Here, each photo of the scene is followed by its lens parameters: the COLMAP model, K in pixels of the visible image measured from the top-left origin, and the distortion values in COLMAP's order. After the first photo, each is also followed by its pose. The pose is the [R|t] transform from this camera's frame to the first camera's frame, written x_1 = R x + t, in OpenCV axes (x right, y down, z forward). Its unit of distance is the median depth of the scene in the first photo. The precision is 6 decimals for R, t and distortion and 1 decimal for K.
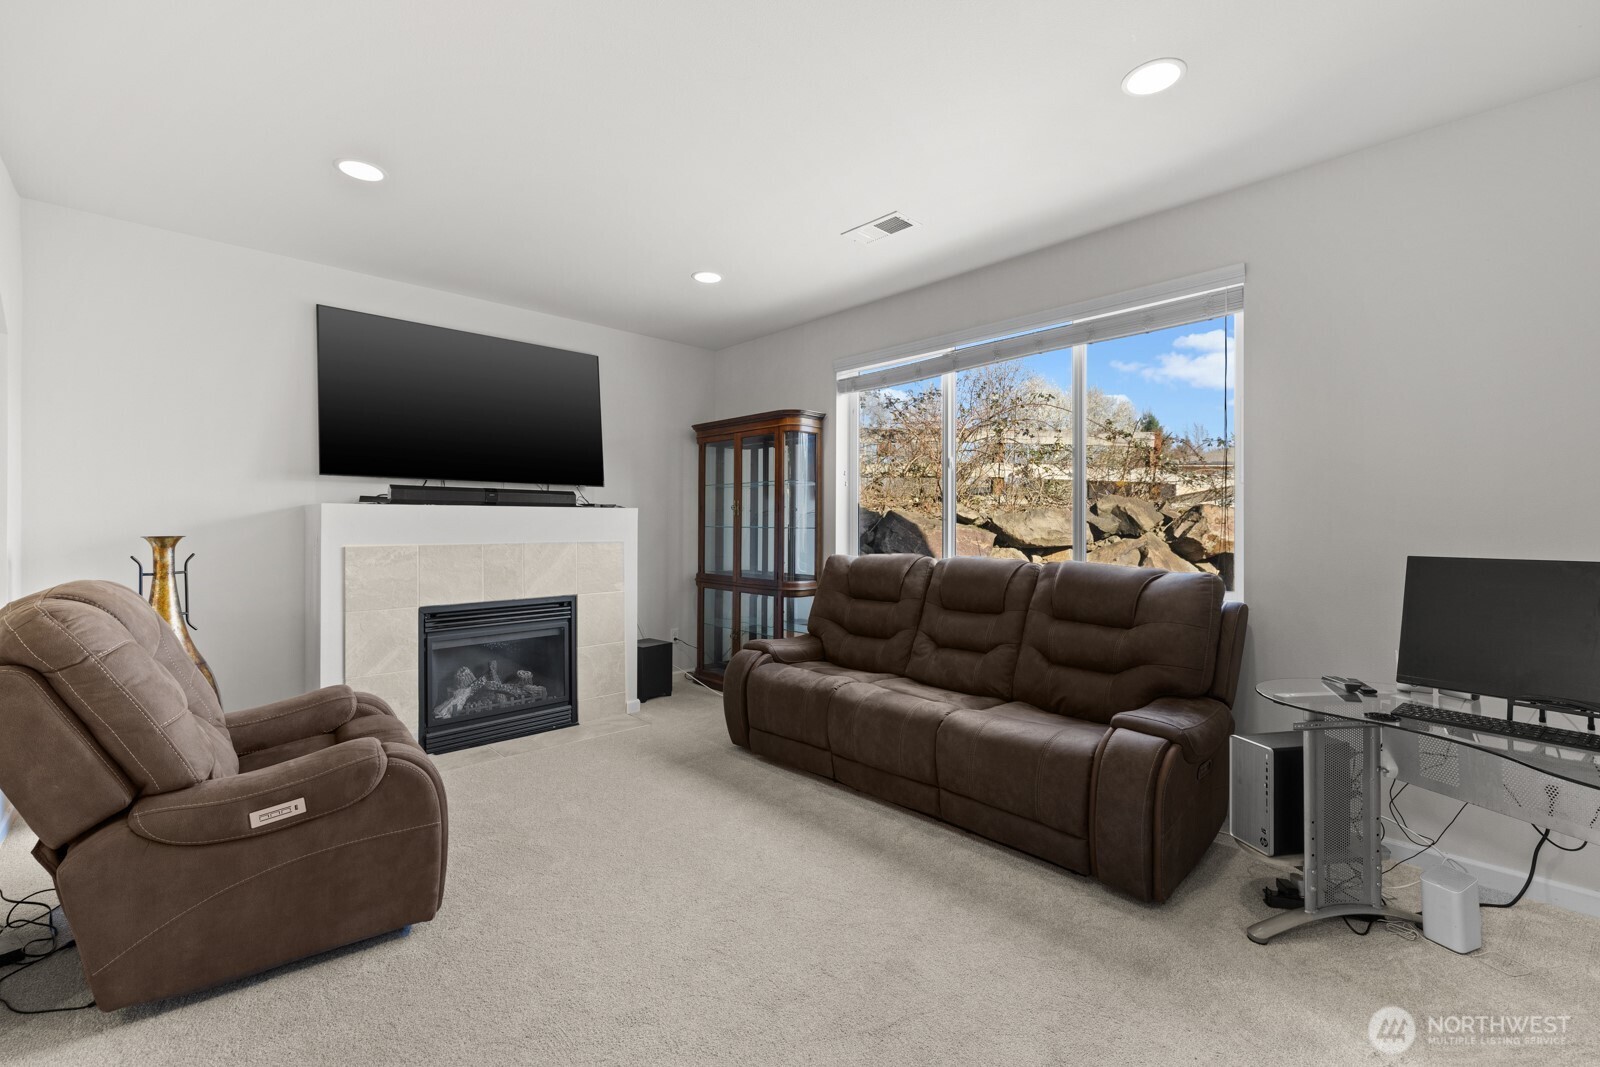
lens RADIAL K [[672.3, 0, 802.6], [0, 672.3, 524.7], [0, 0, 1]] dist [-0.002059, -0.000100]
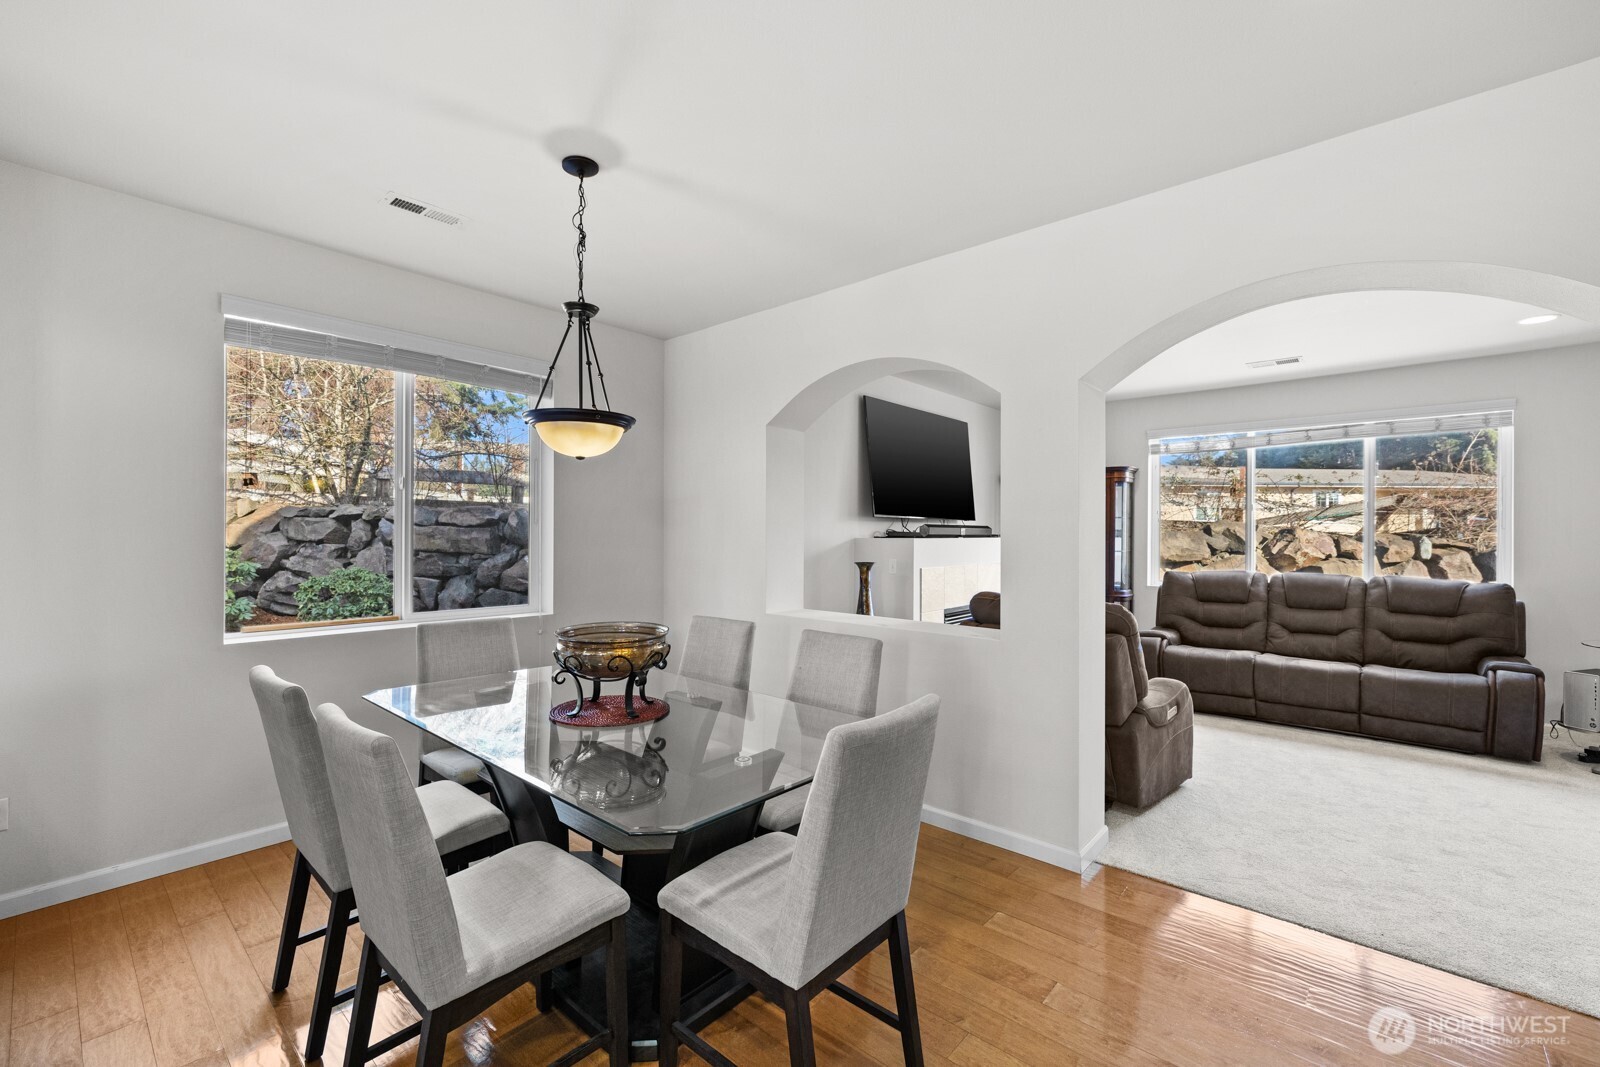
lens RADIAL K [[674.3, 0, 801.9], [0, 674.3, 531.4], [0, 0, 1]] dist [-0.000639, 0.000461]
pose [[0.996021, 0.002547, 0.089085, -0.973333], [-0.002195, 0.999989, -0.004051, -0.036018], [-0.089095, 0.003840, 0.996016, -0.396955]]
